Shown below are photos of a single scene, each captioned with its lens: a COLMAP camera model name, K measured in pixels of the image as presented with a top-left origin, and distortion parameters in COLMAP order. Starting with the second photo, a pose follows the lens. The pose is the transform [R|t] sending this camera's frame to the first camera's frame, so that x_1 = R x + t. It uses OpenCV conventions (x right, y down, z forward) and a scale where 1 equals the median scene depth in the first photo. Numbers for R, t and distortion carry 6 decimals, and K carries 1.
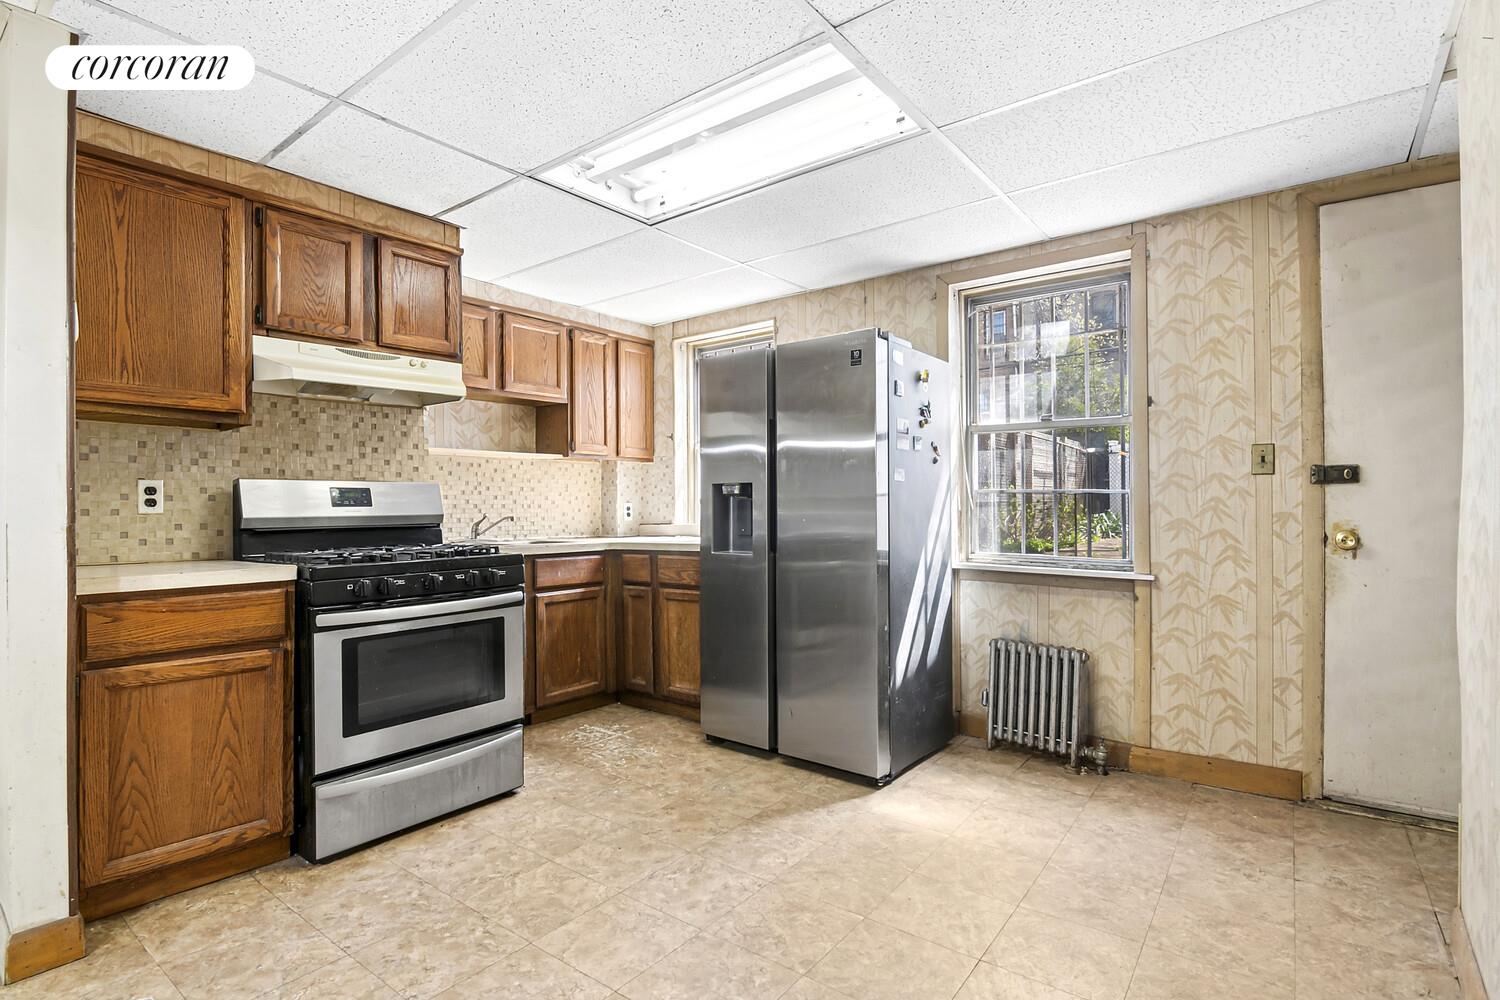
lens RADIAL K [[730.4, 0, 745.6], [0, 730.4, 506.1], [0, 0, 1]] dist [-0.014979, -0.003863]
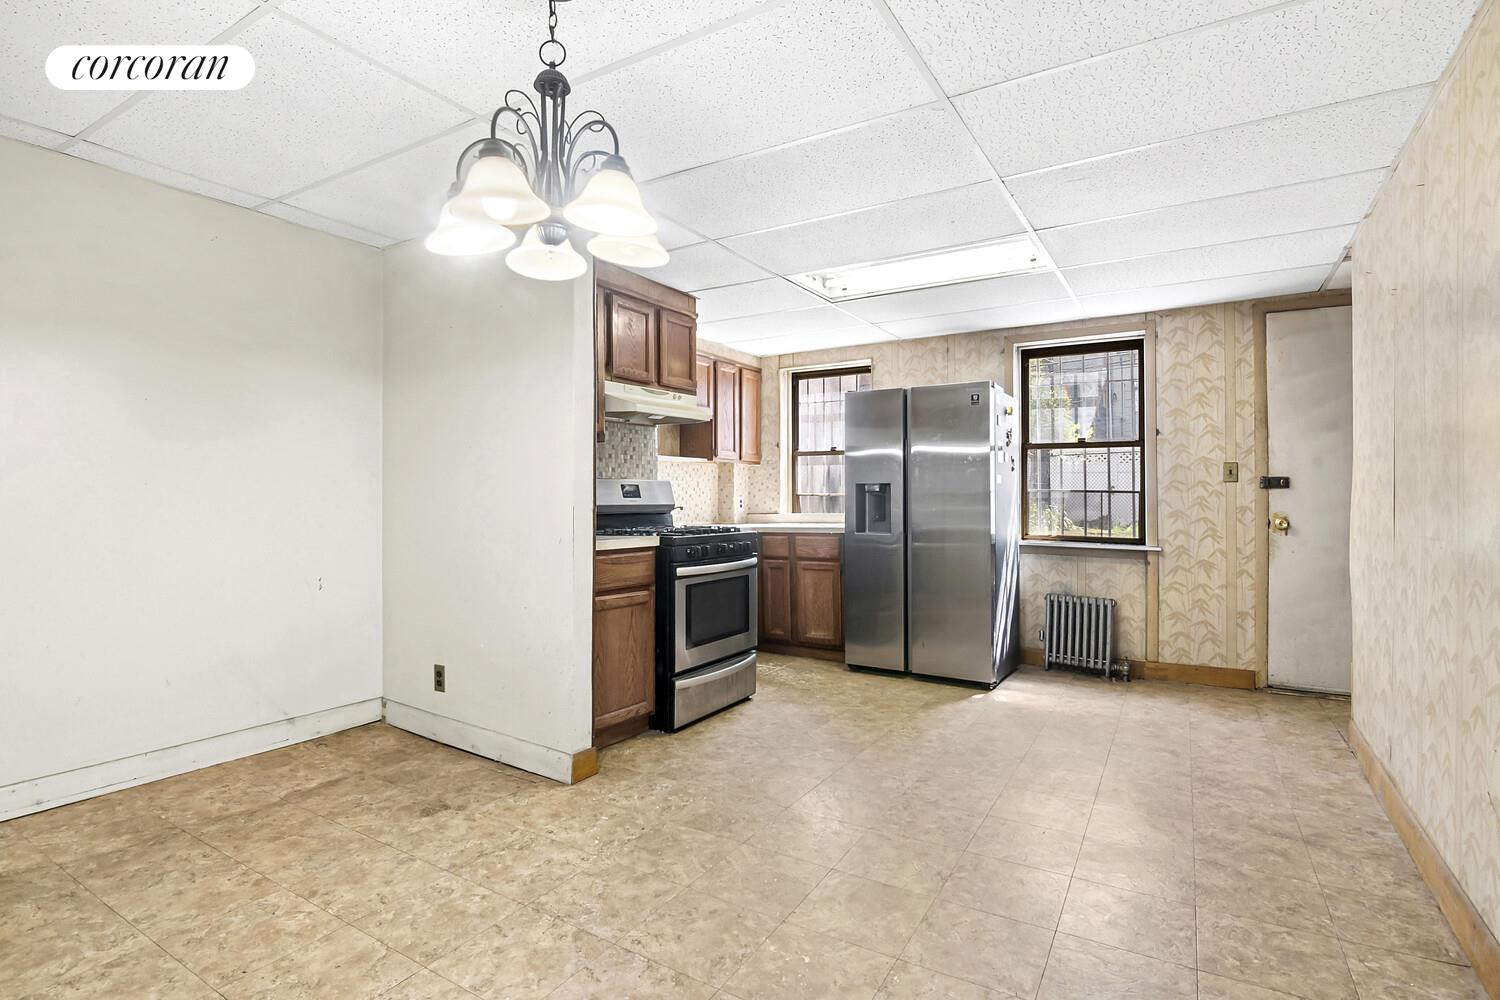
lens RADIAL K [[730.4, 0, 755.1], [0, 730.4, 495.3], [0, 0, 1]] dist [-0.014979, -0.003863]
pose [[0.993936, 0.008074, 0.109659, -0.460925], [-0.007241, 0.999942, -0.007993, 0.004890], [-0.109718, 0.007150, 0.993937, -0.427446]]
